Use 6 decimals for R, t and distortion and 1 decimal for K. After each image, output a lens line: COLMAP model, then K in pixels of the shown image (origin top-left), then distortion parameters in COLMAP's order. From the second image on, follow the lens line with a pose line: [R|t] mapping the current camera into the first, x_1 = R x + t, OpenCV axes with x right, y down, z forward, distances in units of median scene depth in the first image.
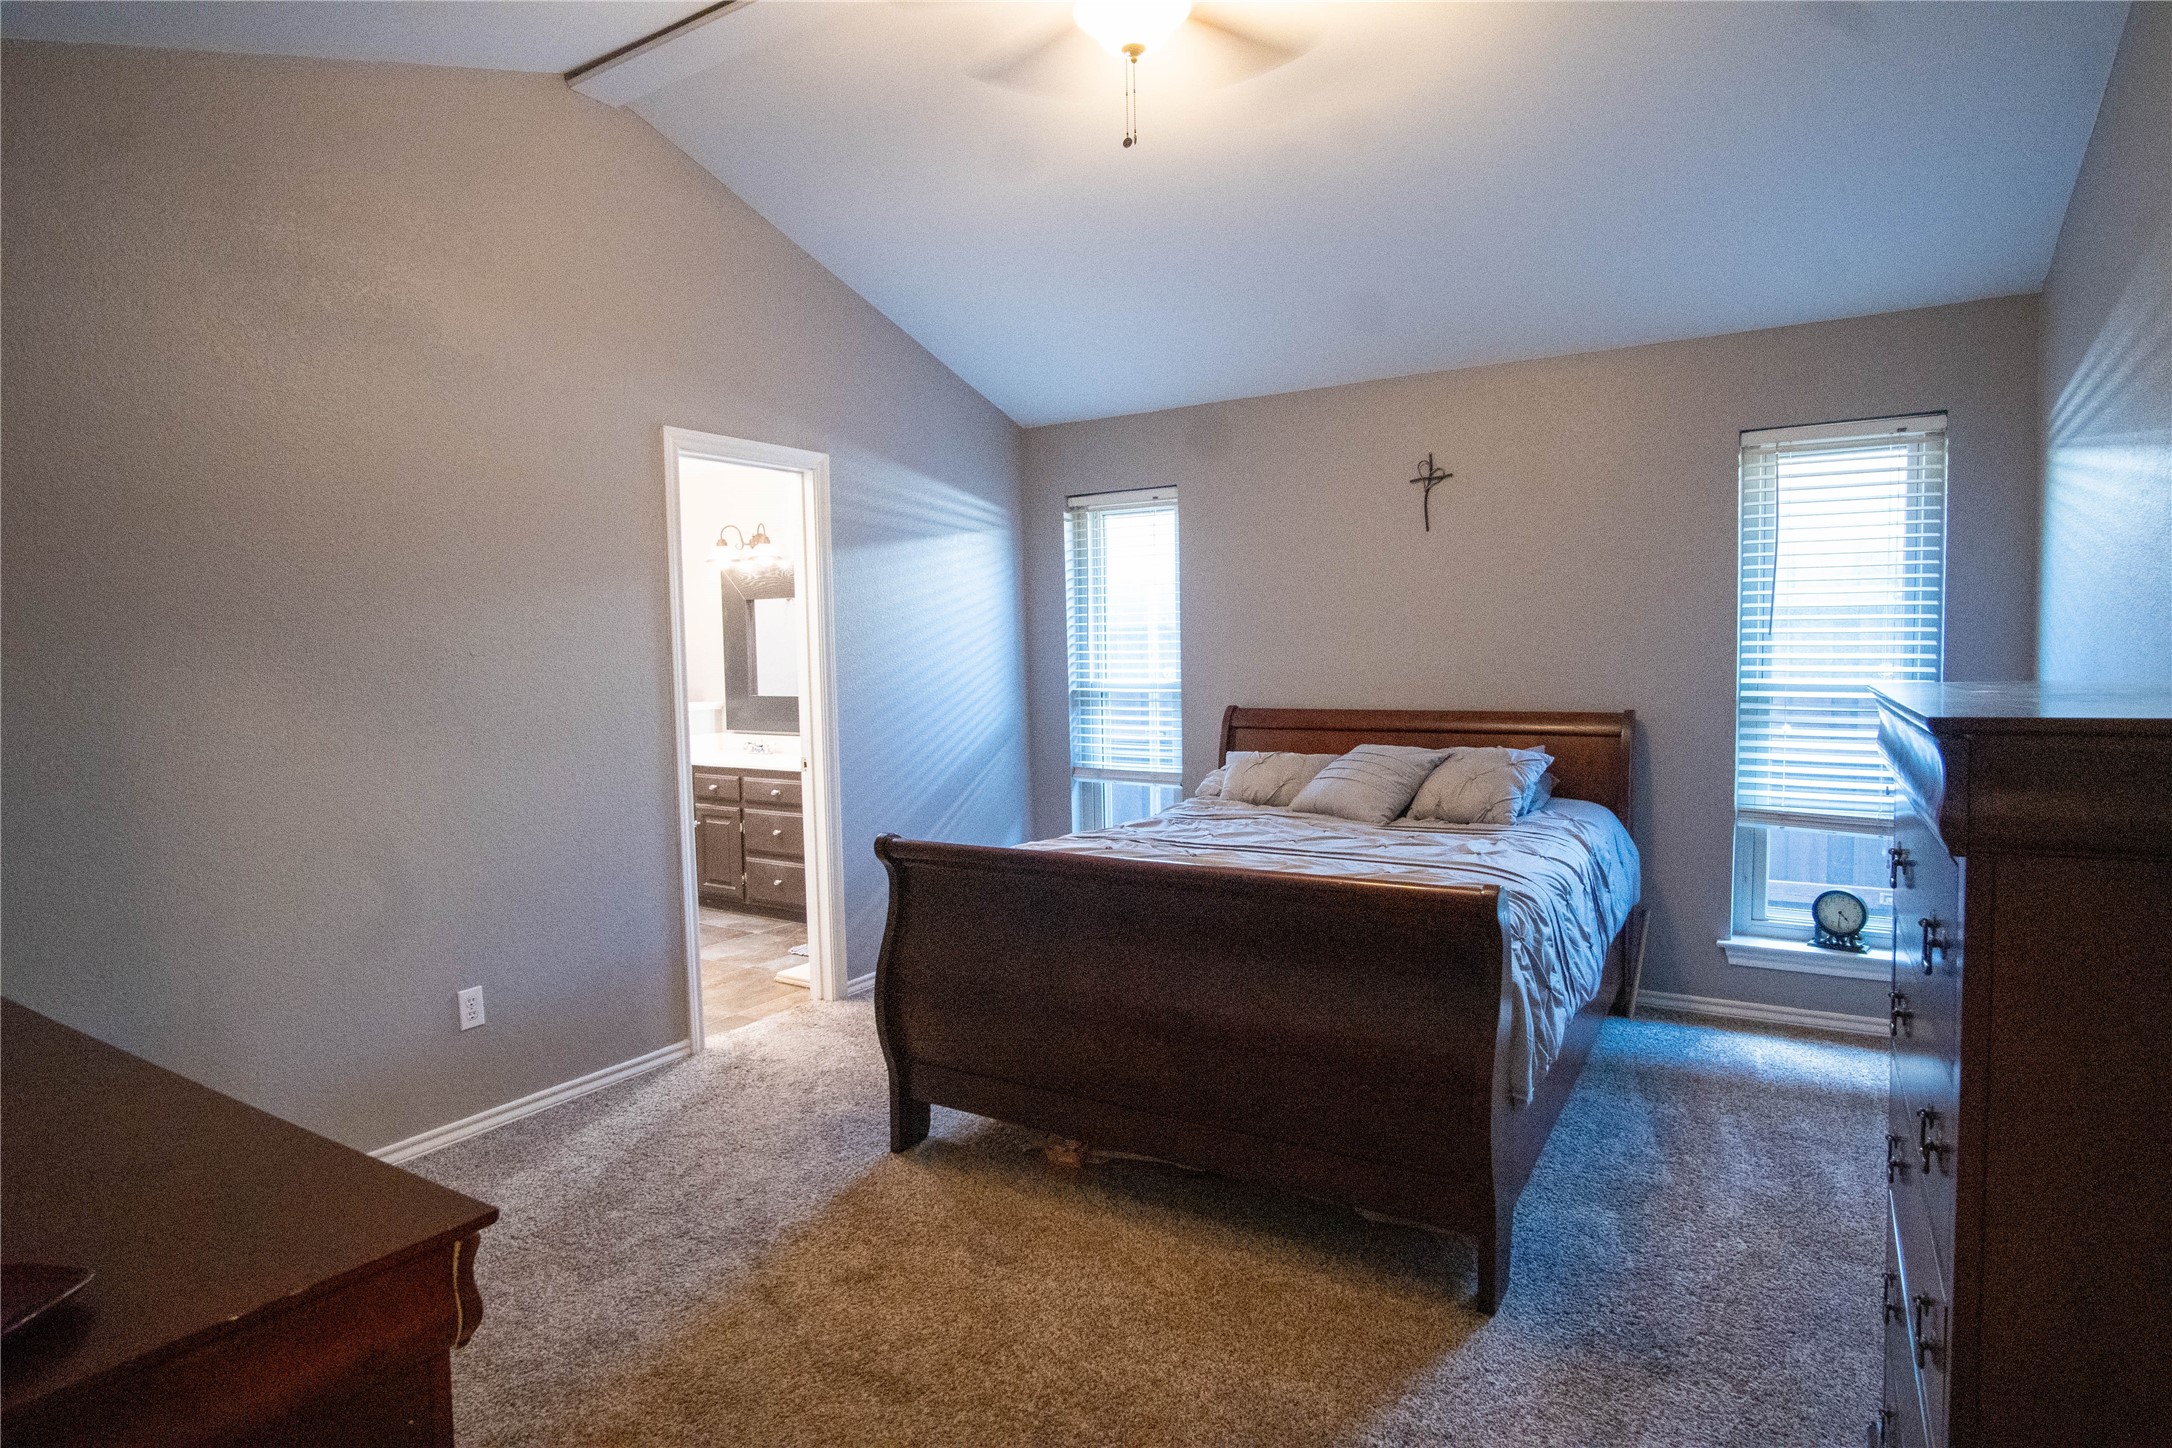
lens RADIAL K [[1178.5, 0, 1109.1], [0, 1178.5, 730.1], [0, 0, 1]] dist [-0.029589, 0.006518]
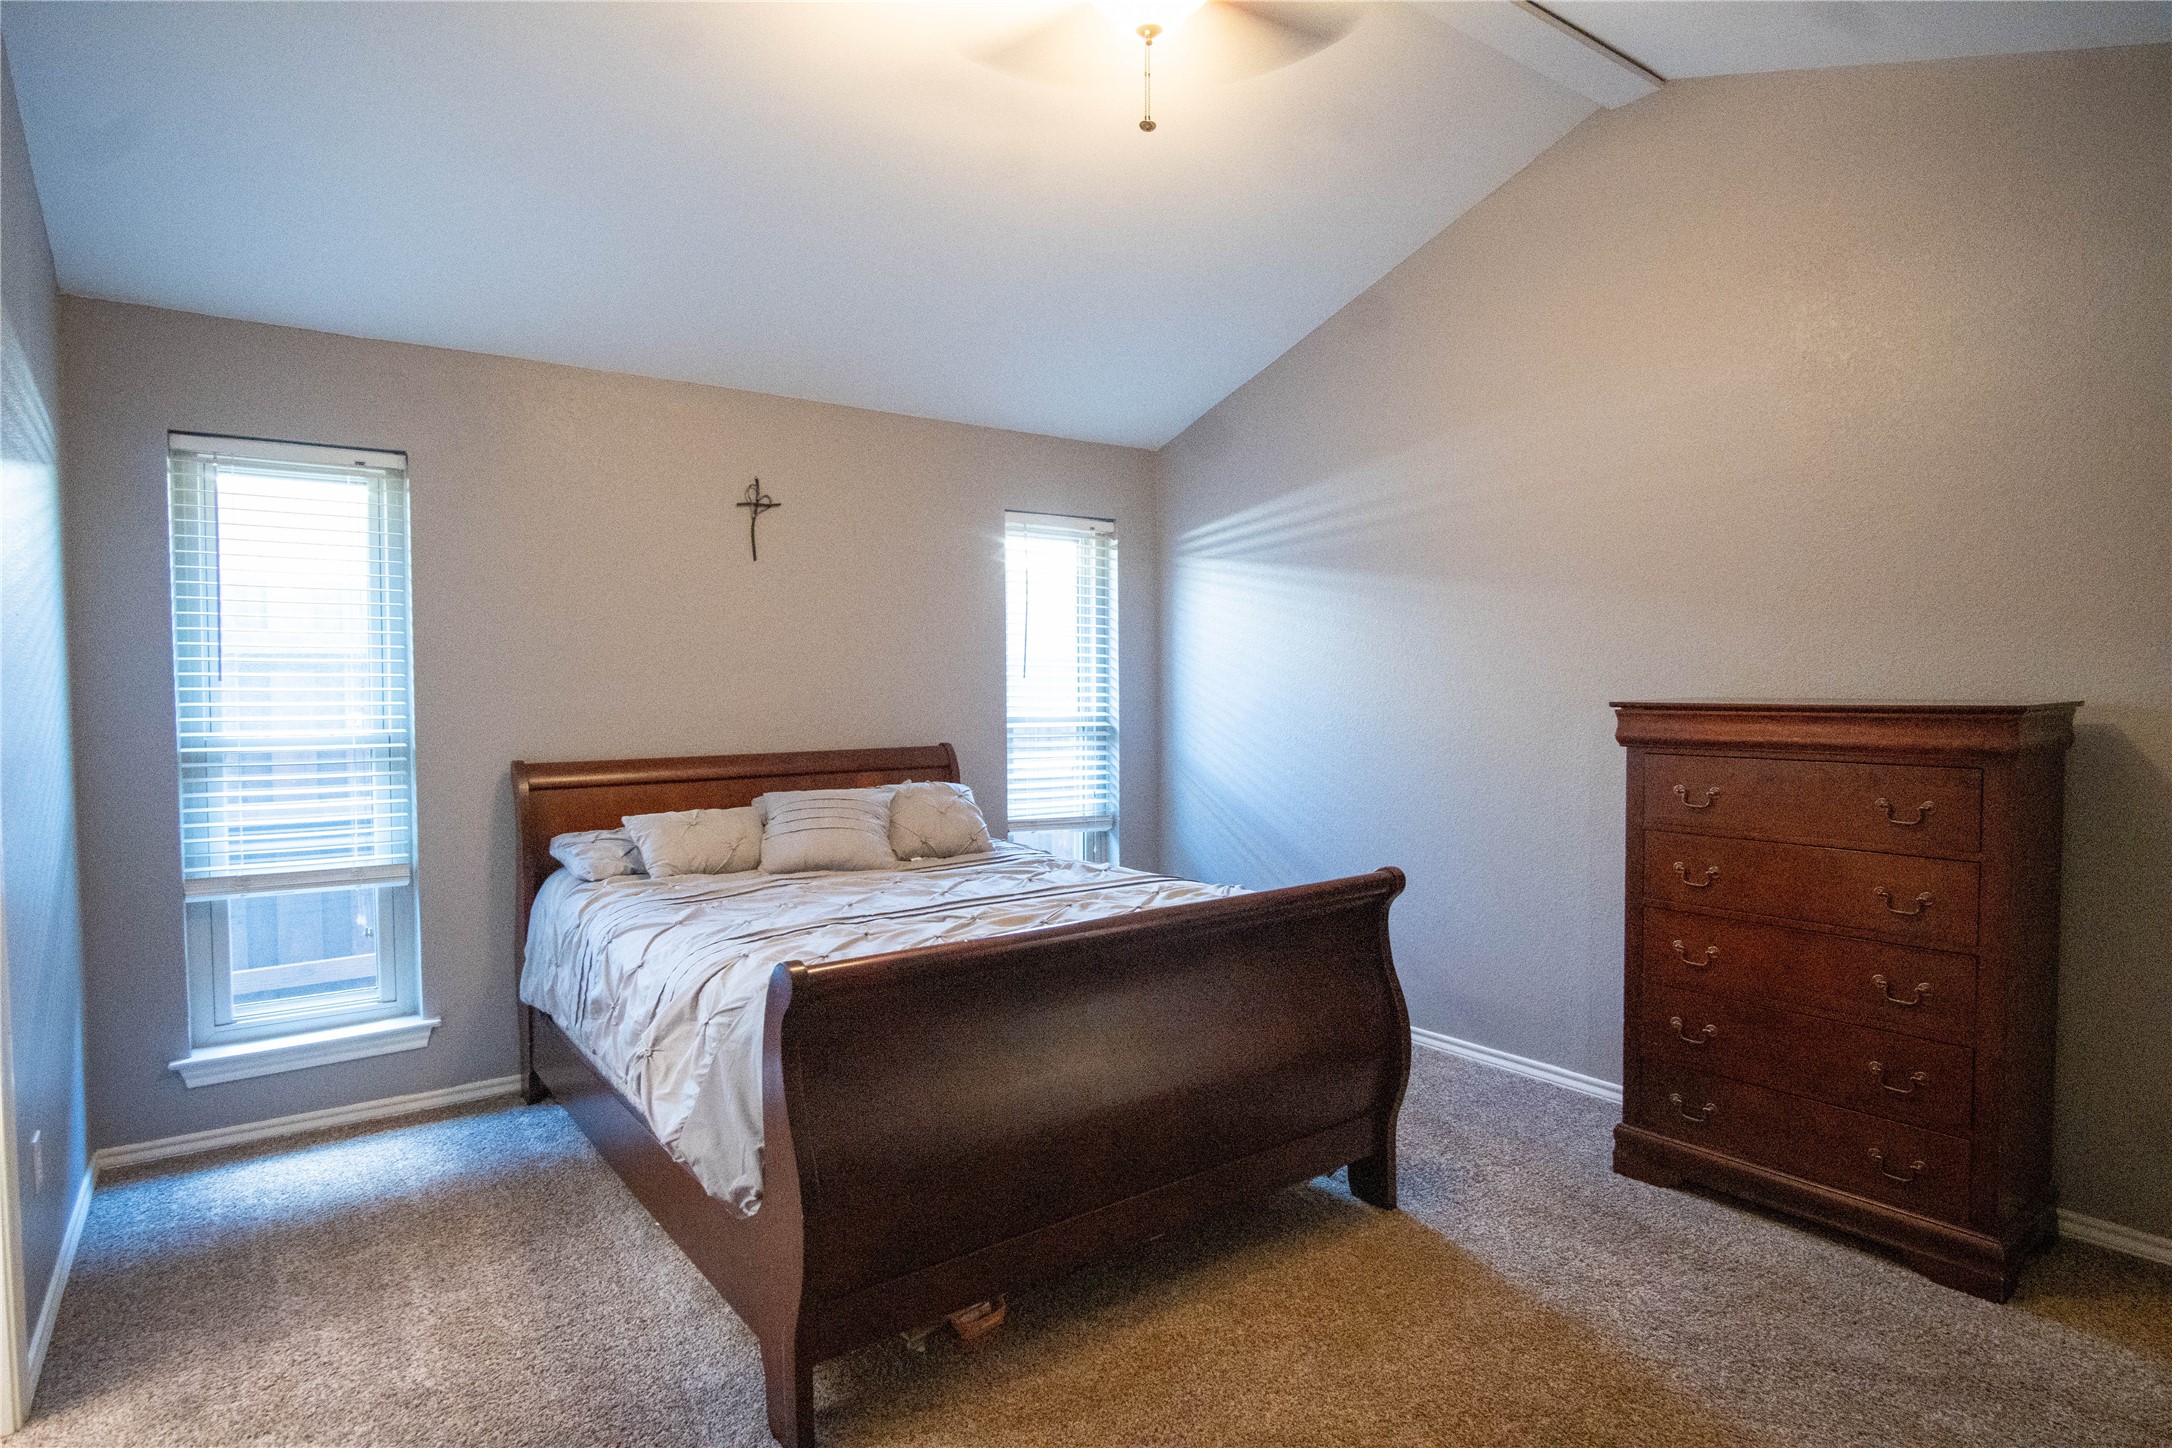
lens RADIAL K [[1178.5, 0, 1104.4], [0, 1178.5, 712.5], [0, 0, 1]] dist [-0.029589, 0.006518]
pose [[0.359137, -0.008972, 0.933242, -0.499200], [0.064596, 0.997795, -0.015265, -0.017316], [-0.931047, 0.065766, 0.358924, 0.419047]]
